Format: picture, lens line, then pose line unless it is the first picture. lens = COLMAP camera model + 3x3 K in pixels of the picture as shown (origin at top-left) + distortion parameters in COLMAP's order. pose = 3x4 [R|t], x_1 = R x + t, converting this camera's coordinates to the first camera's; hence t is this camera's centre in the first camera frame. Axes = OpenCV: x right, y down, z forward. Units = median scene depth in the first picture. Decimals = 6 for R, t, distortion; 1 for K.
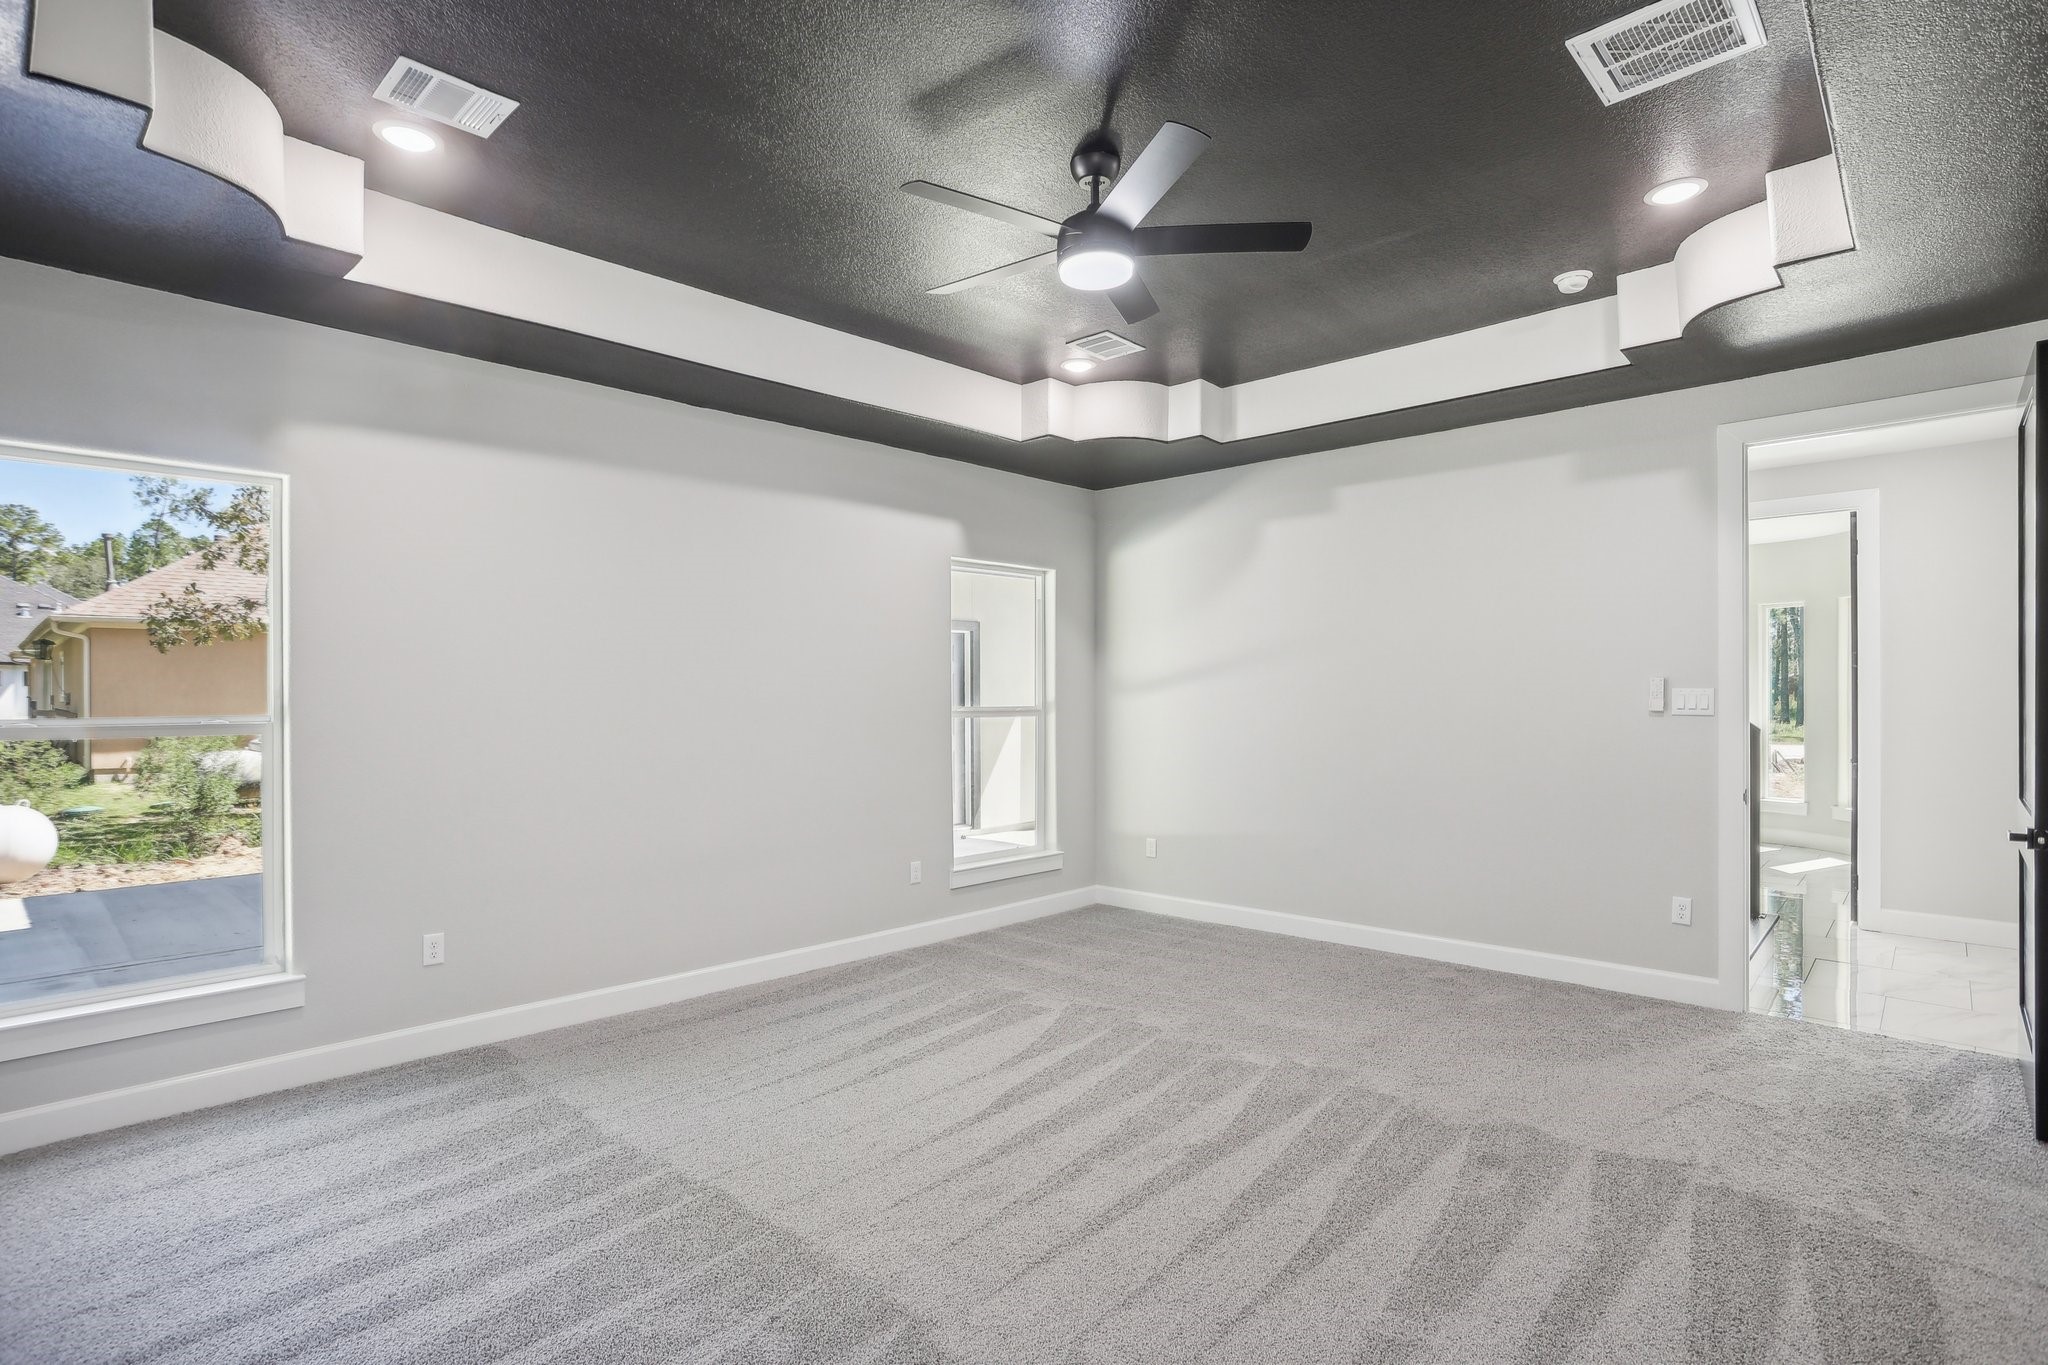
lens RADIAL K [[1023.5, 0, 974.0], [0, 1023.5, 689.7], [0, 0, 1]] dist [-0.056613, 0.024399]
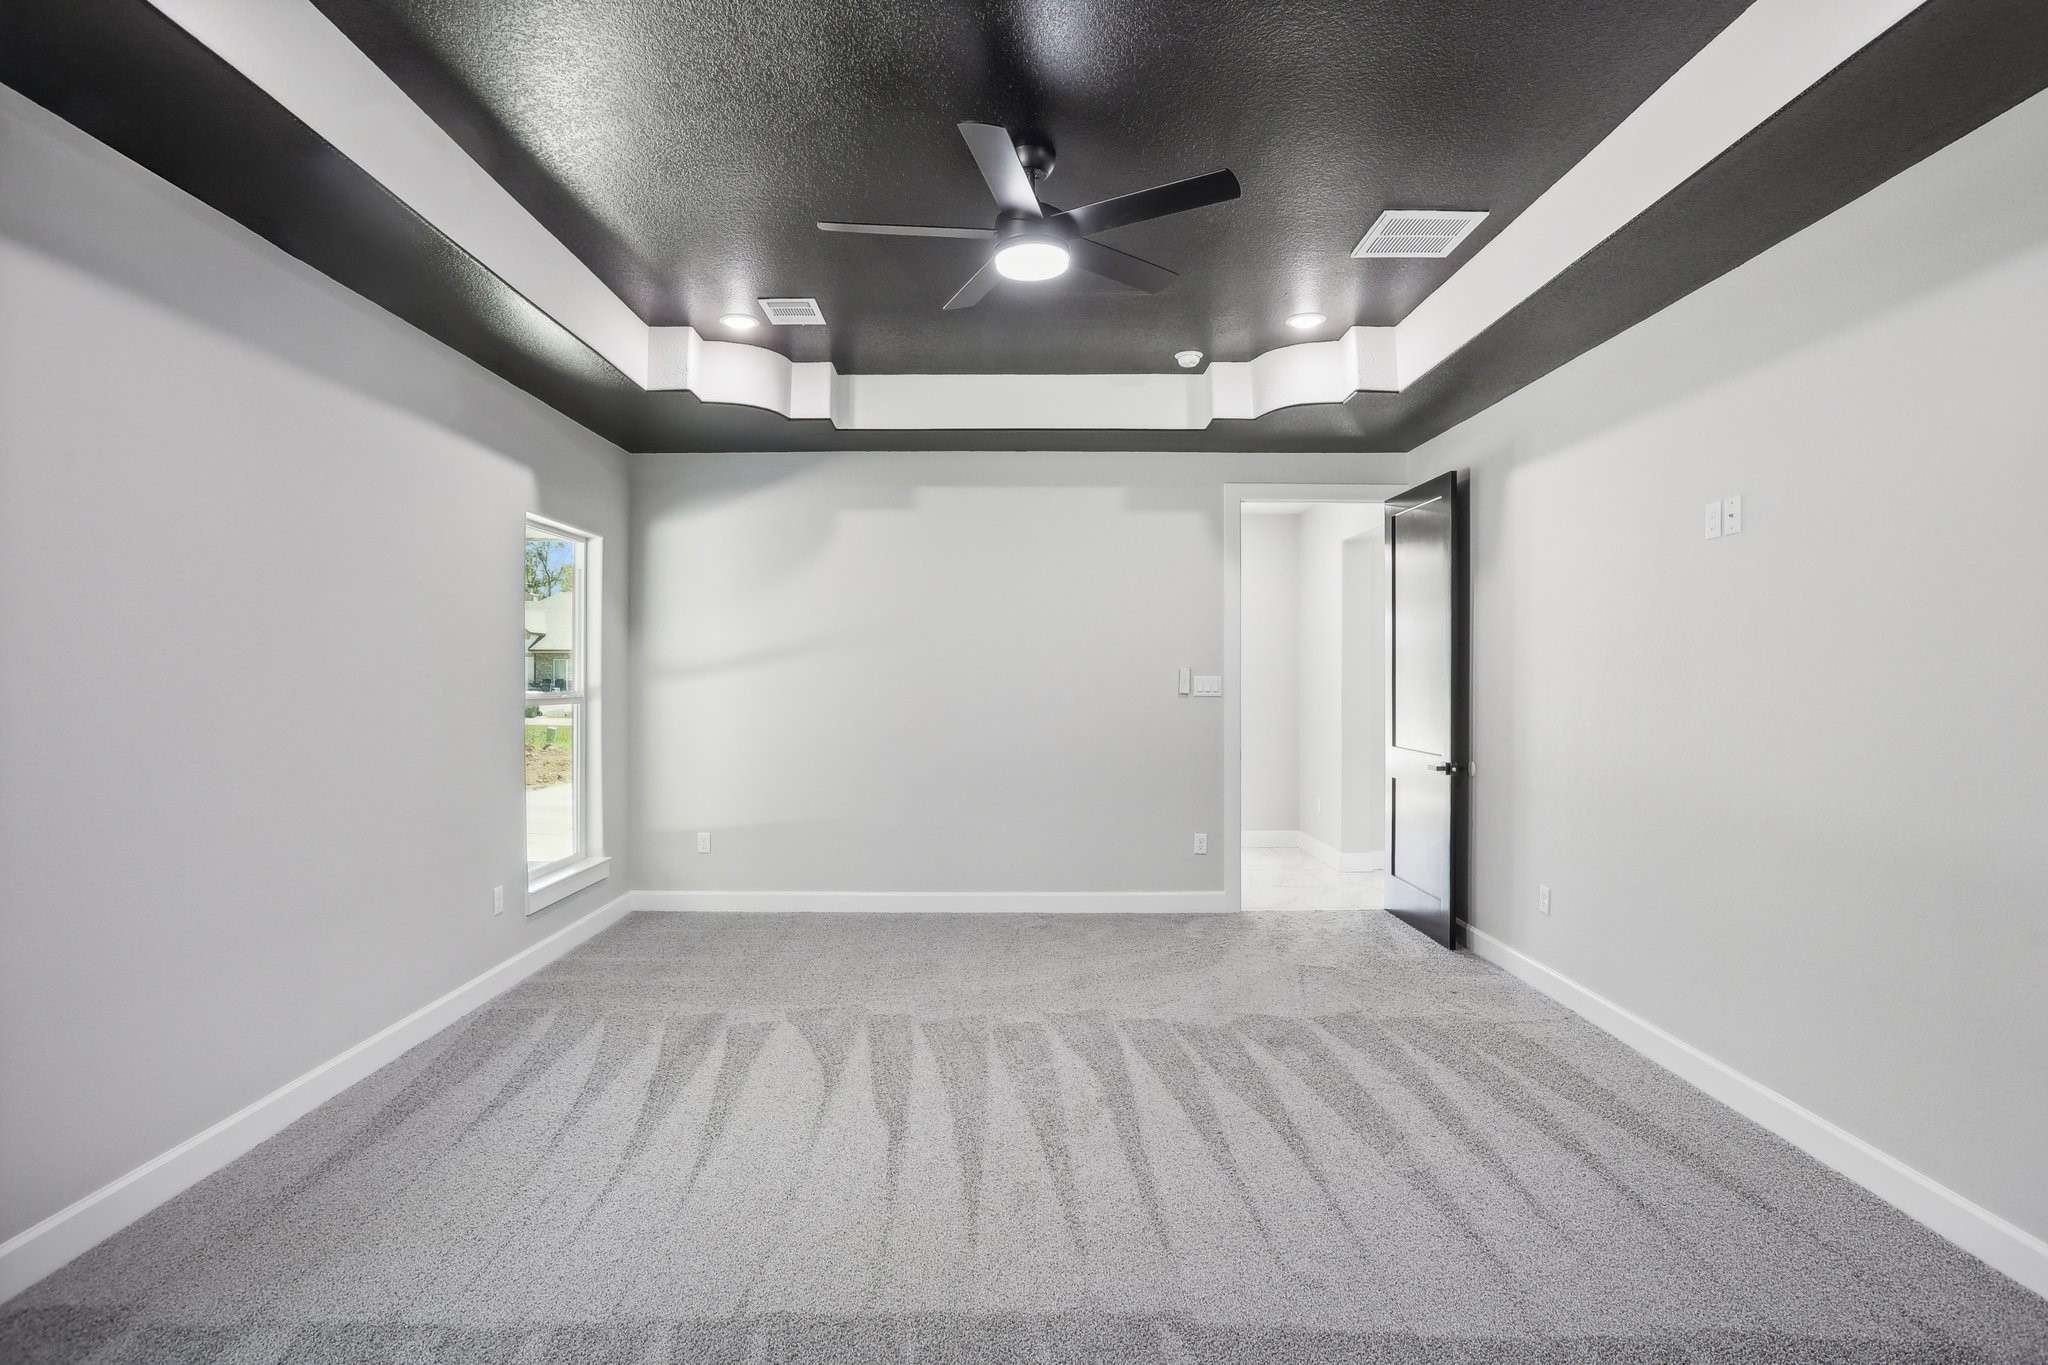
lens RADIAL K [[1023.5, 0, 1005.8], [0, 1023.5, 671.0], [0, 0, 1]] dist [-0.056613, 0.024399]
pose [[0.718693, 0.008800, 0.695272, -0.430464], [-0.005462, 0.999961, -0.007011, 0.002835], [-0.695307, 0.001241, 0.718712, 0.205867]]
